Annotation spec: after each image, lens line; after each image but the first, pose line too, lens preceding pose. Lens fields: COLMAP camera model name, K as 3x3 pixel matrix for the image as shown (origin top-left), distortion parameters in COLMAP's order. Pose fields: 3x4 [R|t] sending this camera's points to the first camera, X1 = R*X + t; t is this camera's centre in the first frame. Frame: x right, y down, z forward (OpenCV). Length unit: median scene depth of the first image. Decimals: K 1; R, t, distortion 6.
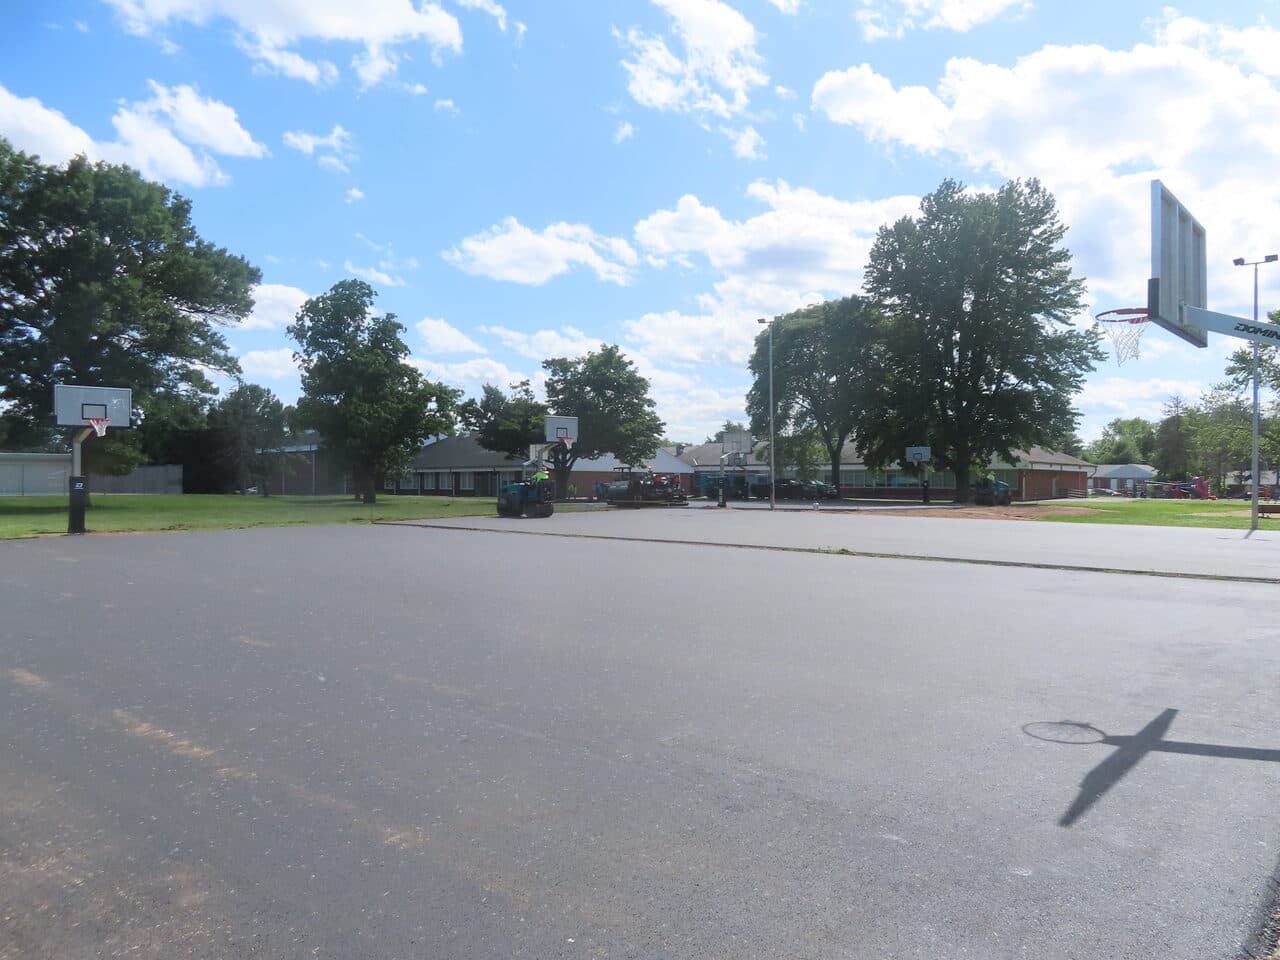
lens RADIAL K [[905.1, 0, 642.2], [0, 905.1, 477.3], [0, 0, 1]] dist [-0.000895, -0.005733]
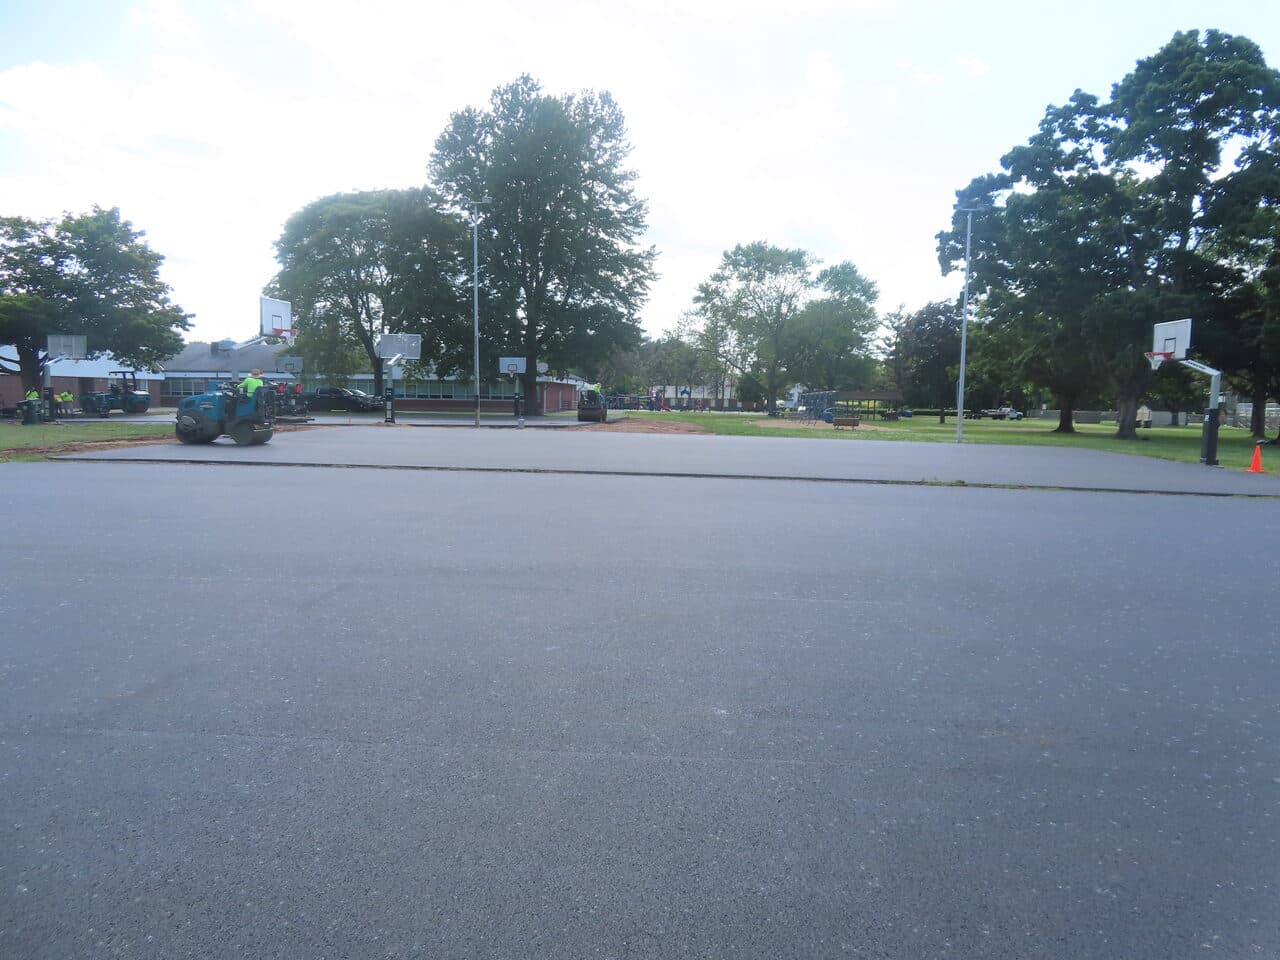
lens RADIAL K [[905.1, 0, 638.7], [0, 905.1, 483.7], [0, 0, 1]] dist [-0.000895, -0.005733]
pose [[0.804859, -0.049890, 0.591365, -0.205473], [-0.012892, 0.994755, 0.101468, 0.000575], [-0.593325, -0.089291, 0.799995, 0.185404]]
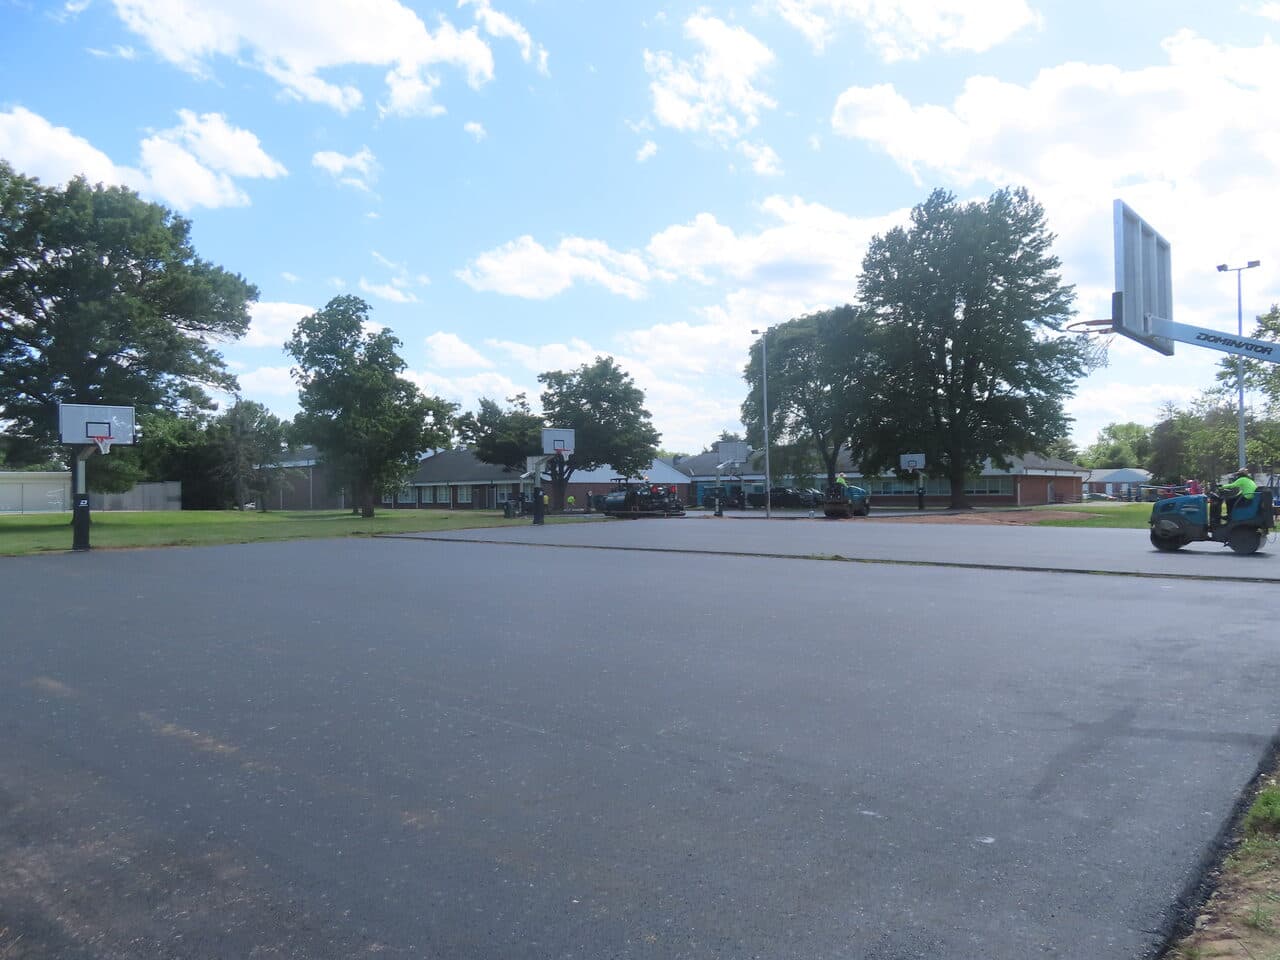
lens RADIAL K [[905.1, 0, 643.5], [0, 905.1, 478.5], [0, 0, 1]] dist [-0.000895, -0.005733]
pose [[0.999903, -0.013008, 0.004878, 0.000387], [0.013059, 0.999858, -0.010611, 0.000326], [-0.004740, 0.010674, 0.999932, -0.007588]]
